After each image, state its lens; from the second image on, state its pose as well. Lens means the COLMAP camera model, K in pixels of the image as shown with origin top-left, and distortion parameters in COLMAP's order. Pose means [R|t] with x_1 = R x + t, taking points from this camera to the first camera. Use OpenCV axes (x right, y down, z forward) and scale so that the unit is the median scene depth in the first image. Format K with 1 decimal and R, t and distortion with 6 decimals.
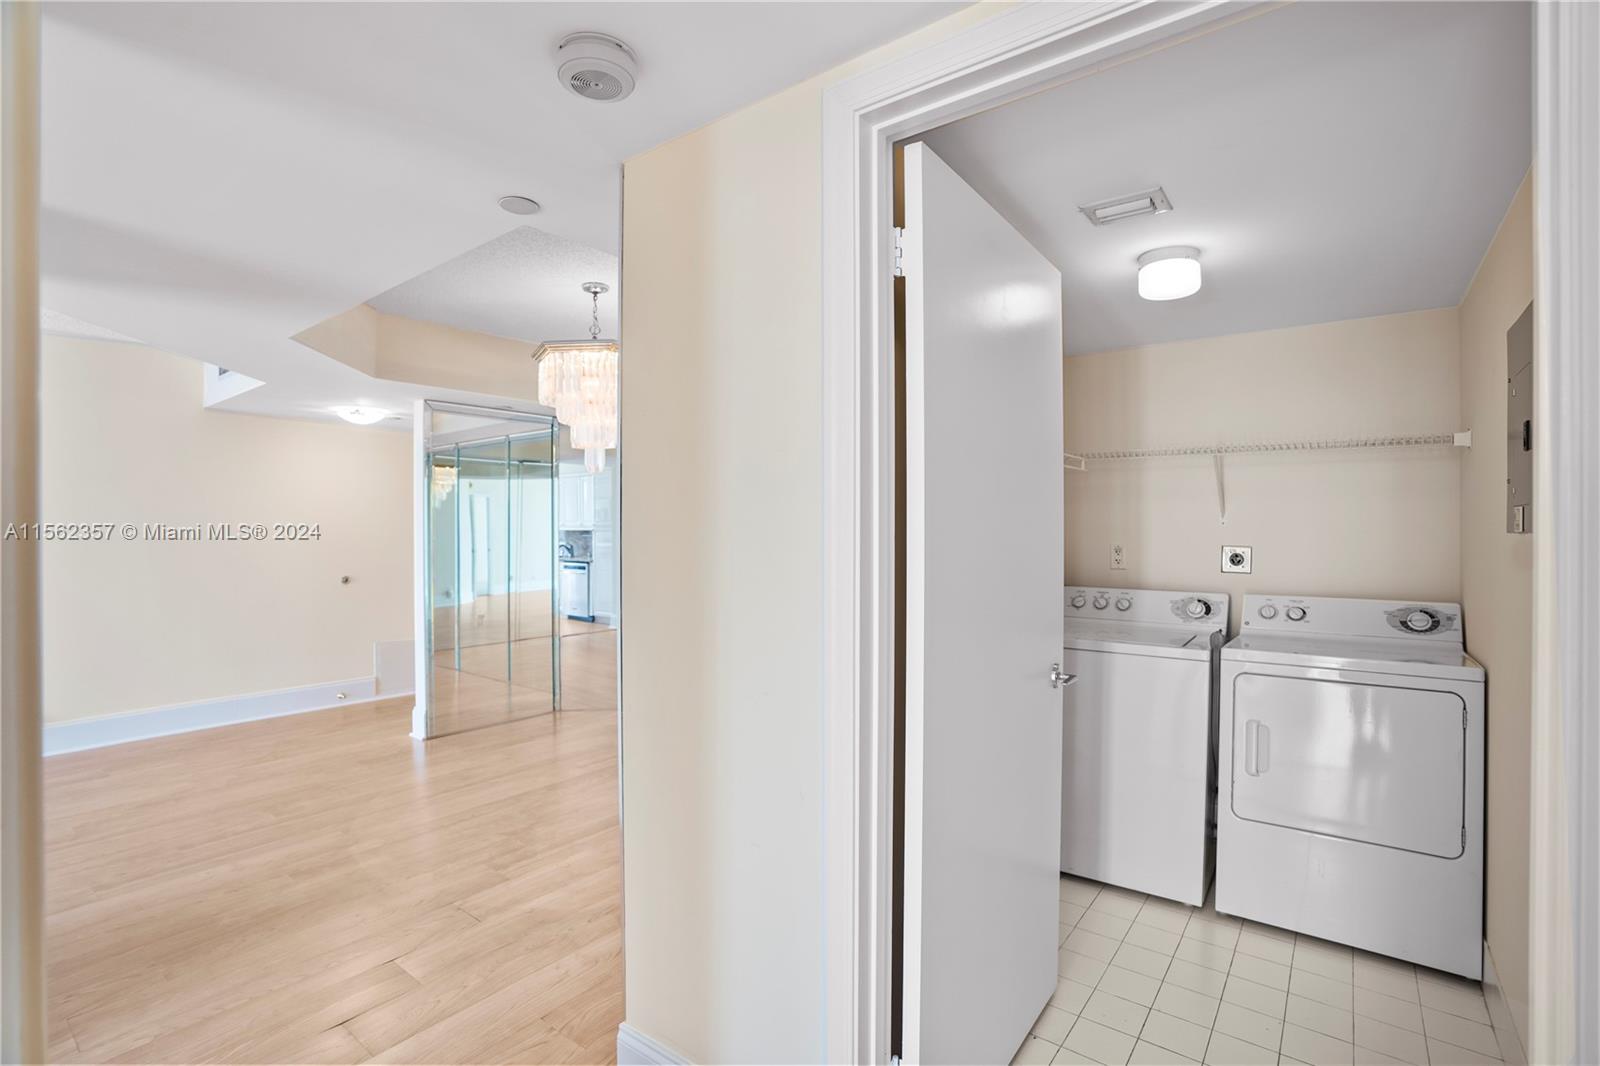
lens RADIAL K [[742.4, 0, 786.3], [0, 742.4, 541.6], [0, 0, 1]] dist [-0.068927, 0.026548]
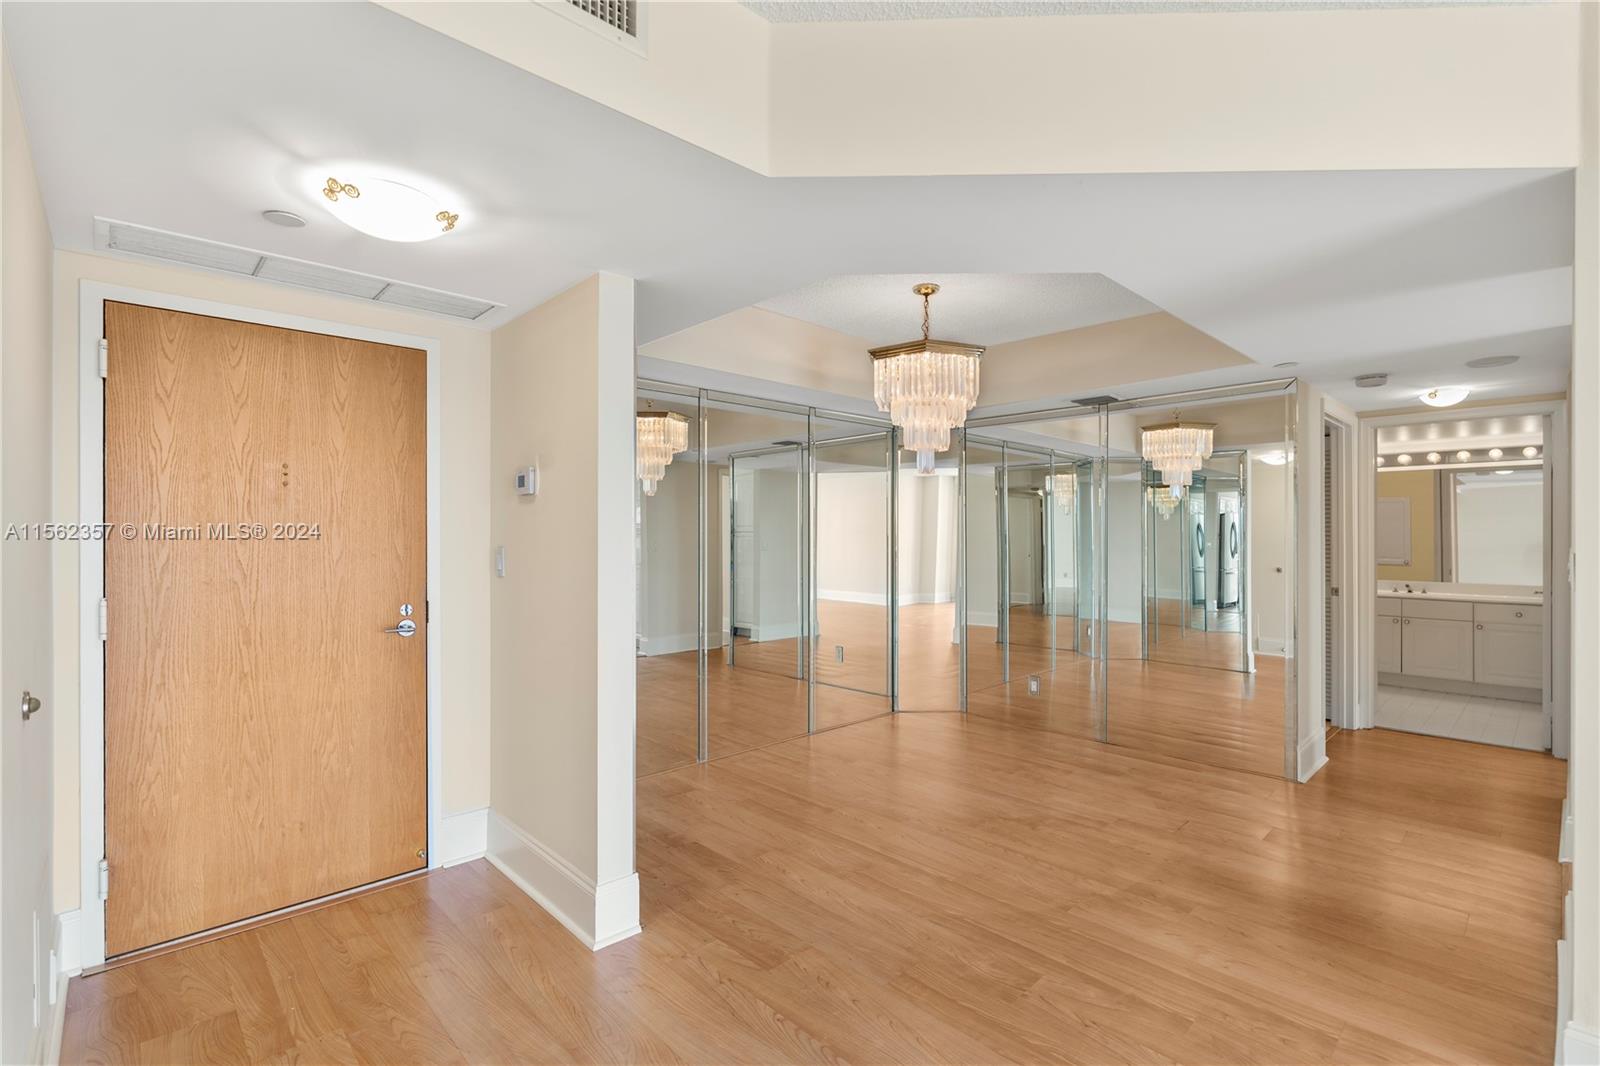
lens RADIAL K [[731.1, 0, 791.2], [0, 731.1, 532.1], [0, 0, 1]] dist [-0.065980, 0.022223]
pose [[0.167195, 0.003309, 0.985918, -0.795969], [0.006359, 0.999970, -0.004434, -0.007140], [-0.985903, 0.007010, 0.167169, 0.642850]]
